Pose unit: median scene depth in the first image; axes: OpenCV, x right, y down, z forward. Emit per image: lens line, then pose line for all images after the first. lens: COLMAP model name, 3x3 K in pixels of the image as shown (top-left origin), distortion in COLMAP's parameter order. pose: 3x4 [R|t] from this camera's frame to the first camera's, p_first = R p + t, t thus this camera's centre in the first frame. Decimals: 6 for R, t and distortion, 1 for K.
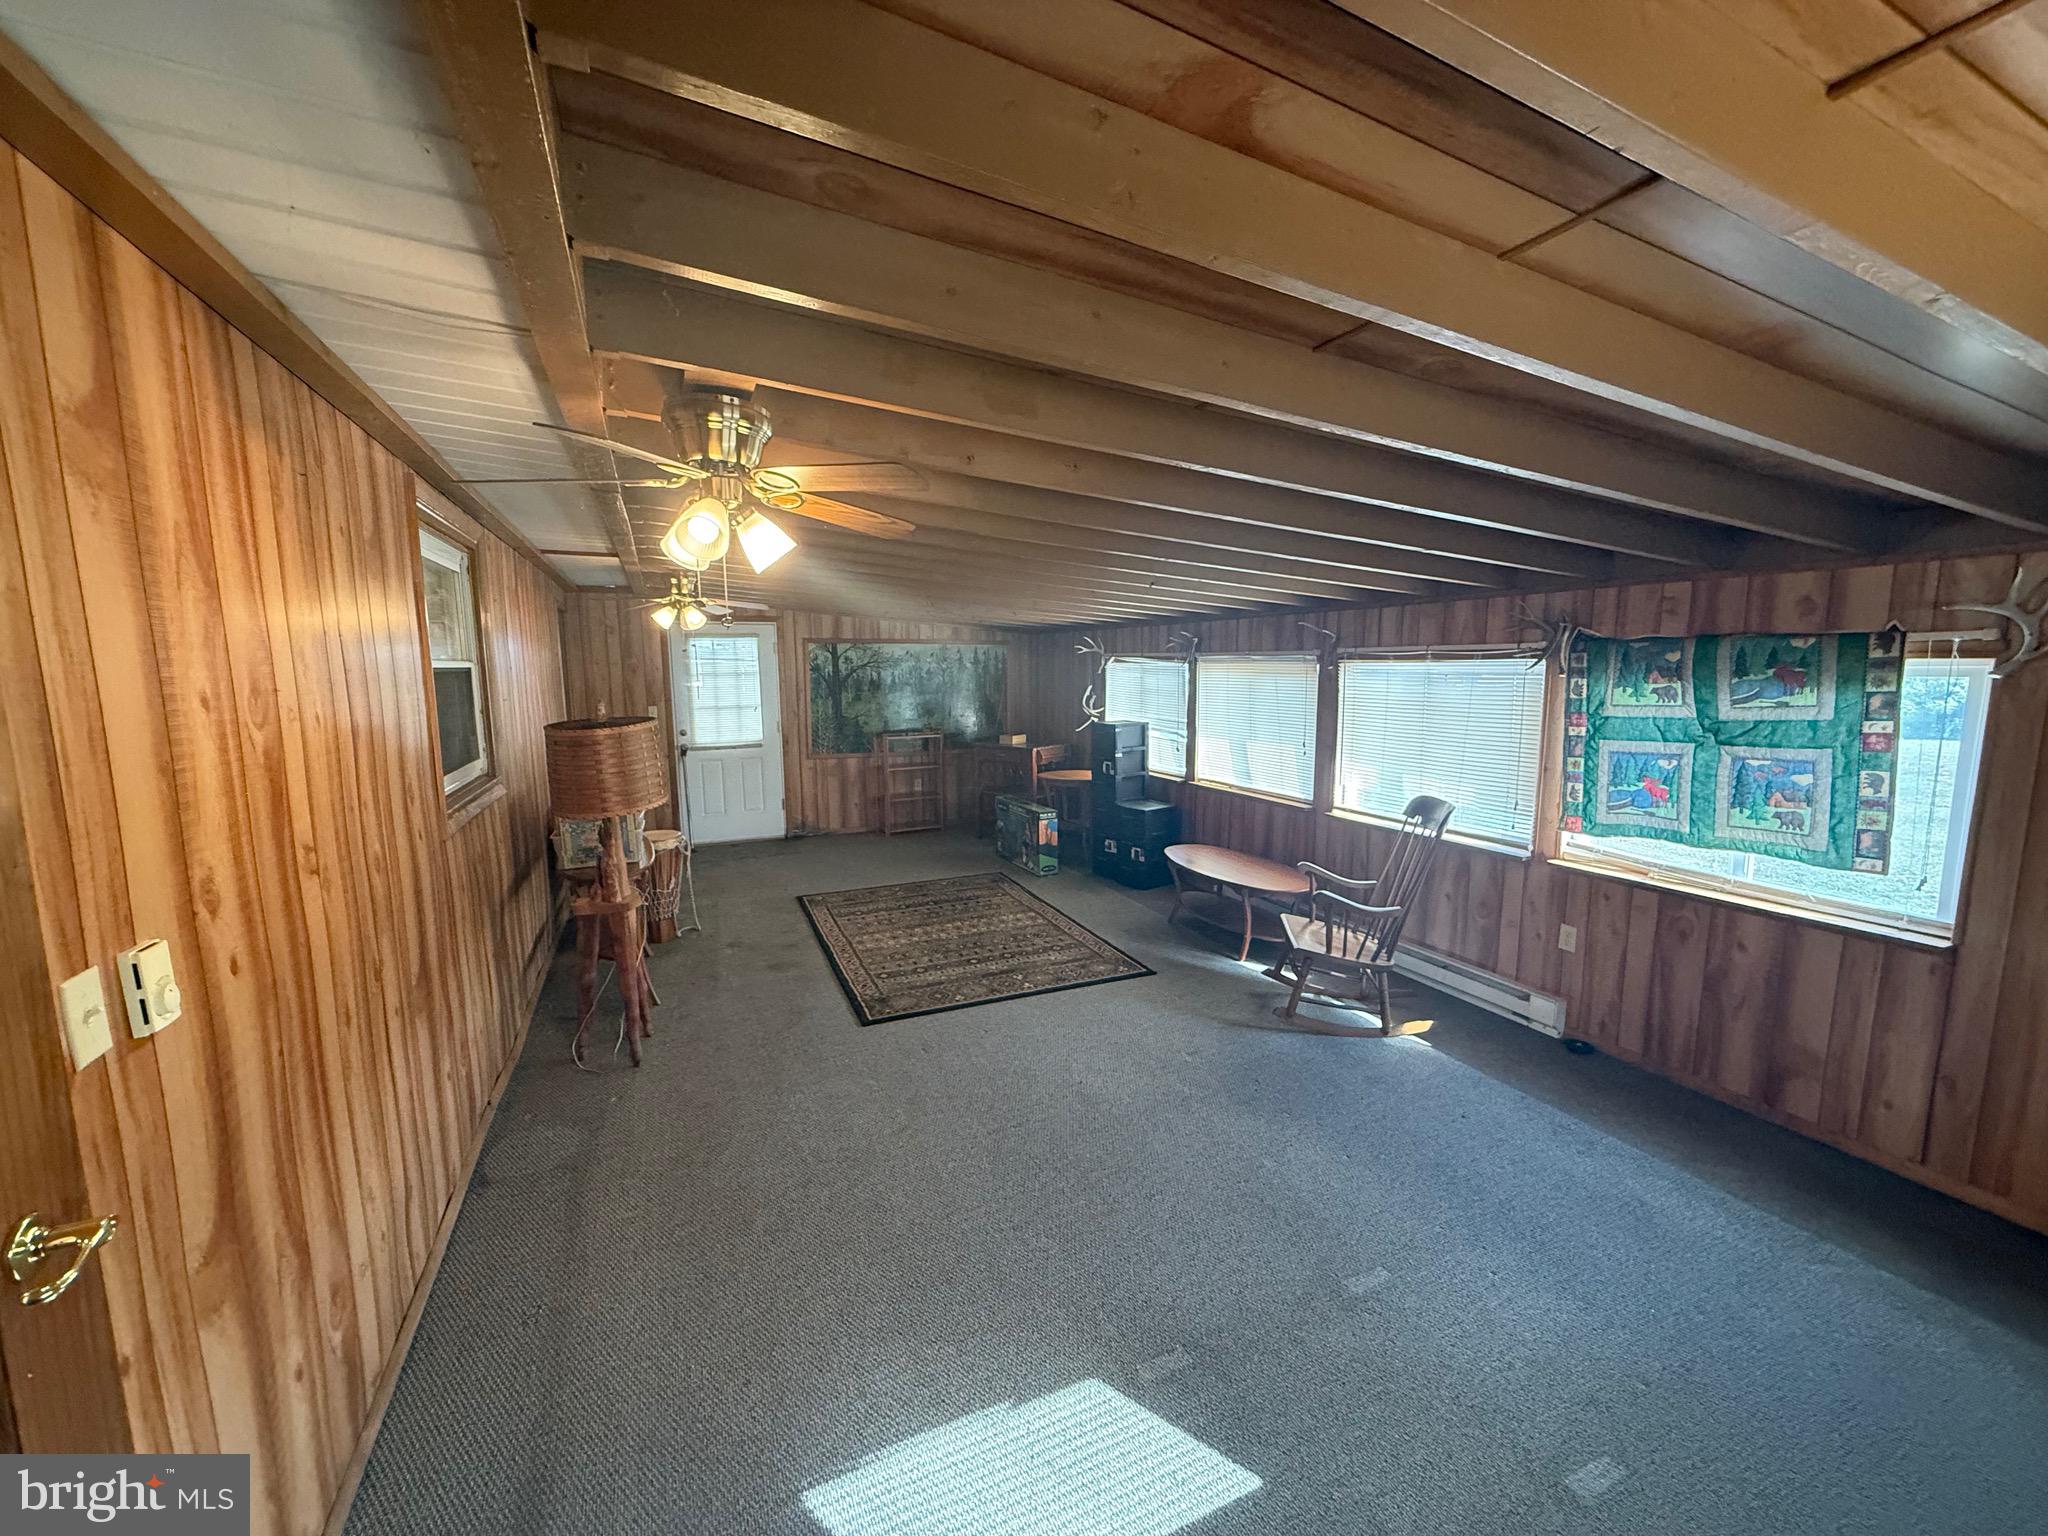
lens RADIAL K [[812.6, 0, 1019.9], [0, 812.6, 768.6], [0, 0, 1]] dist [-0.000484, -0.000099]
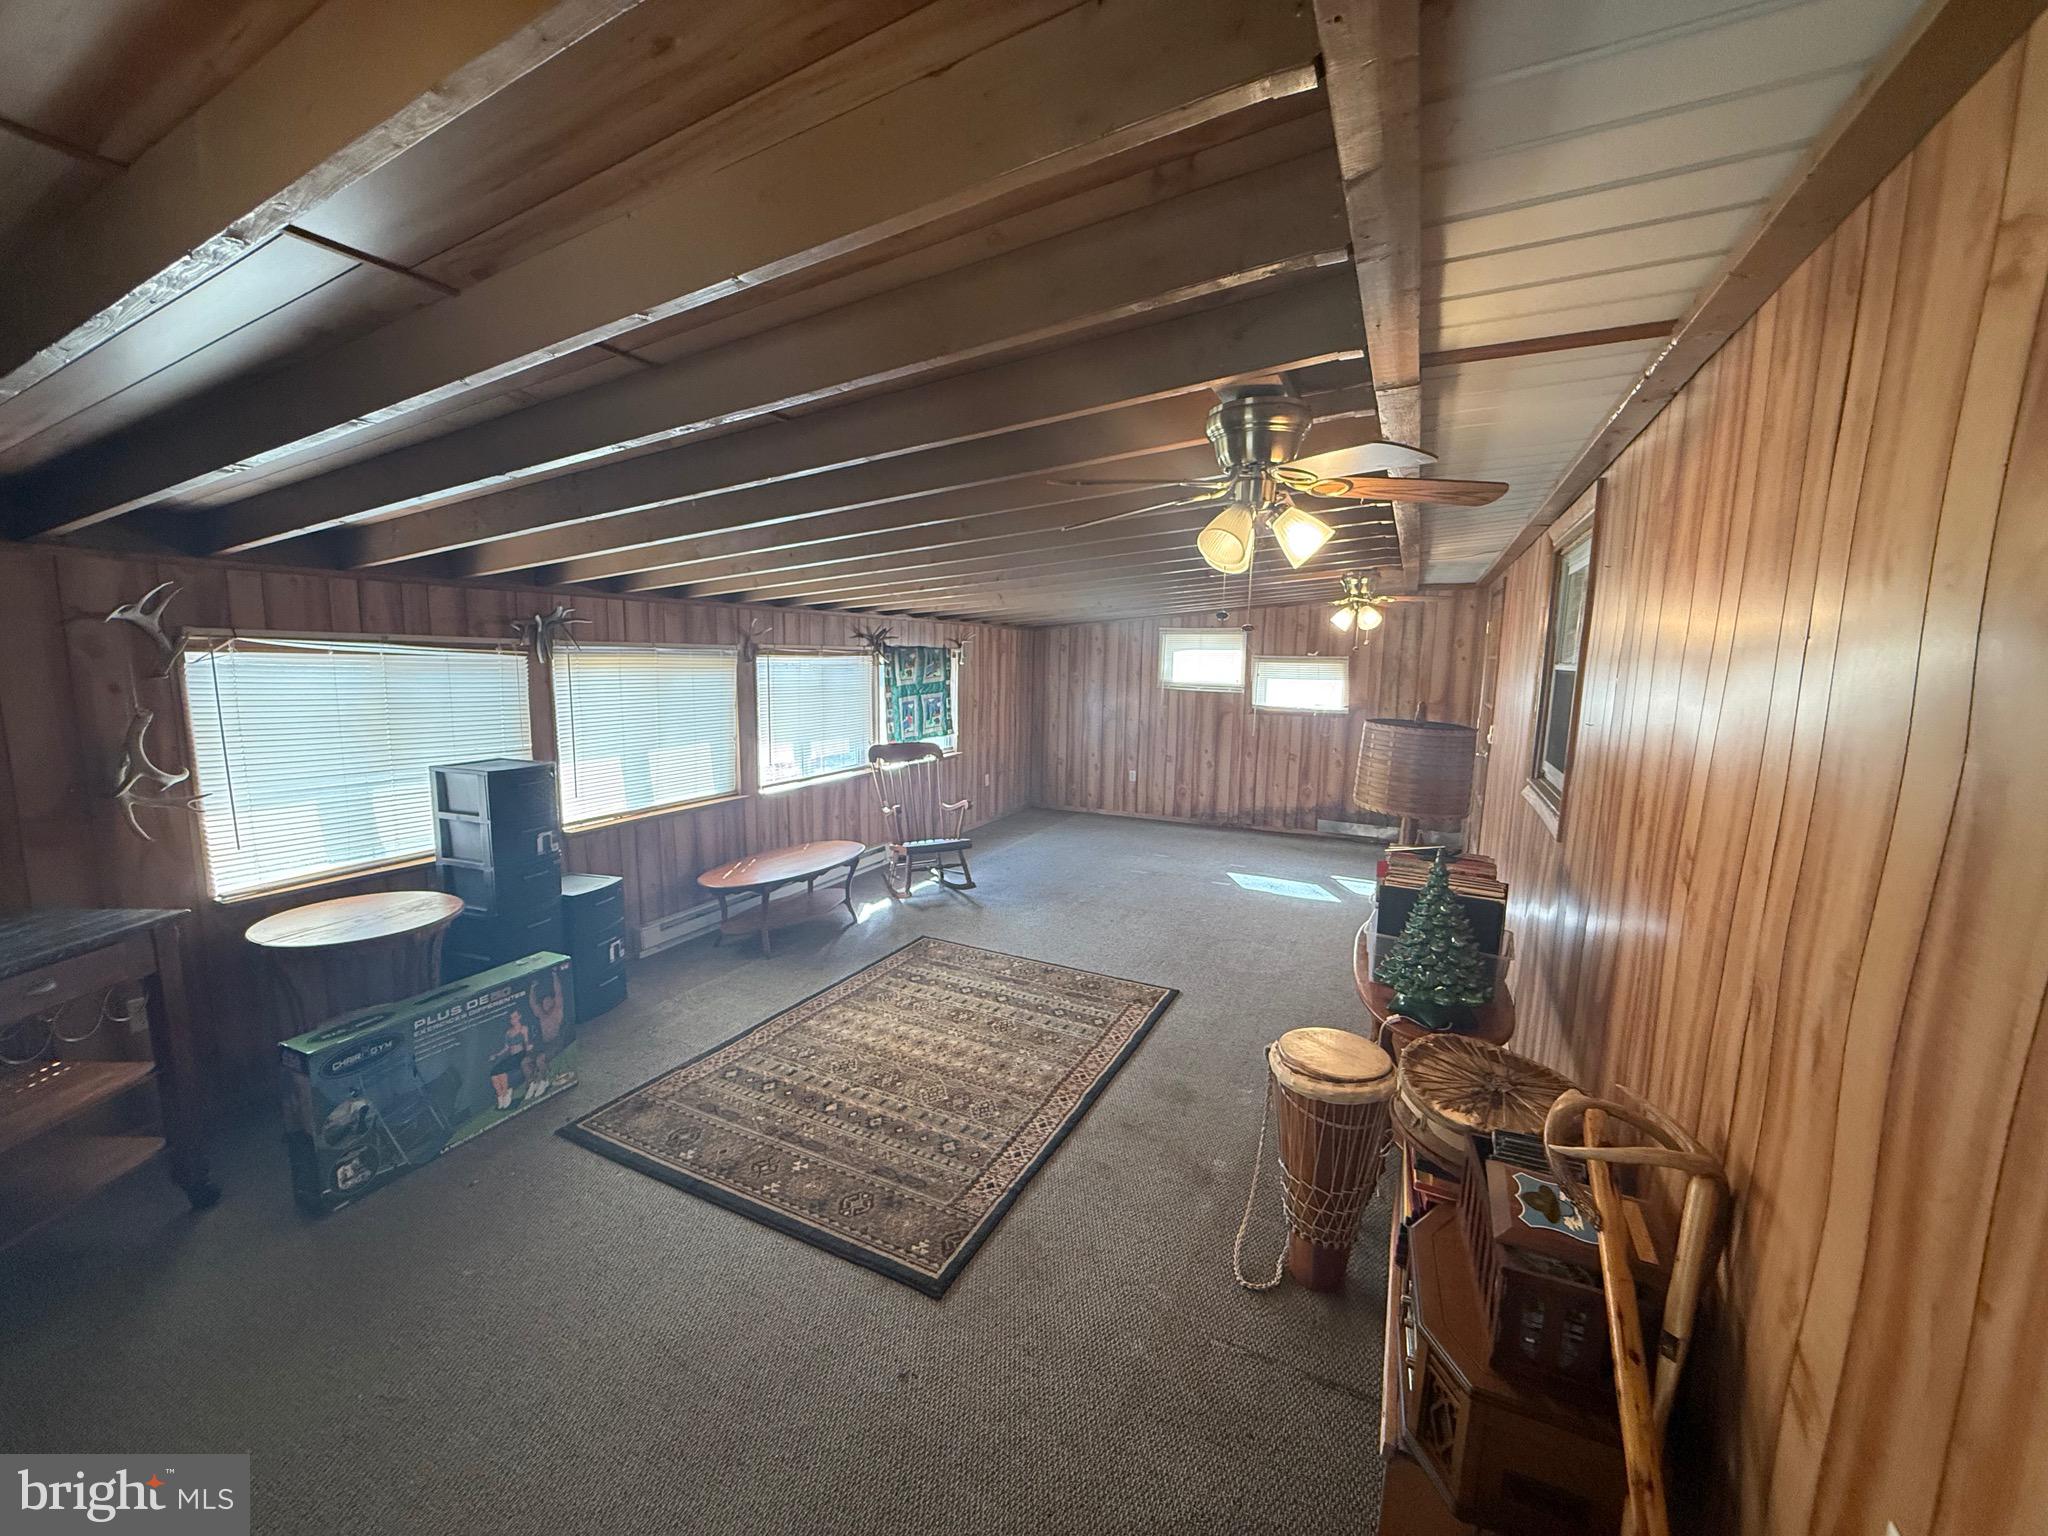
lens RADIAL K [[812.6, 0, 1019.9], [0, 812.6, 768.6], [0, 0, 1]] dist [-0.000484, -0.000099]
pose [[-0.646826, -0.108986, 0.754810, -0.708620], [0.087351, 0.972635, 0.215292, -0.194437], [-0.757618, 0.205190, -0.619606, 1.484569]]
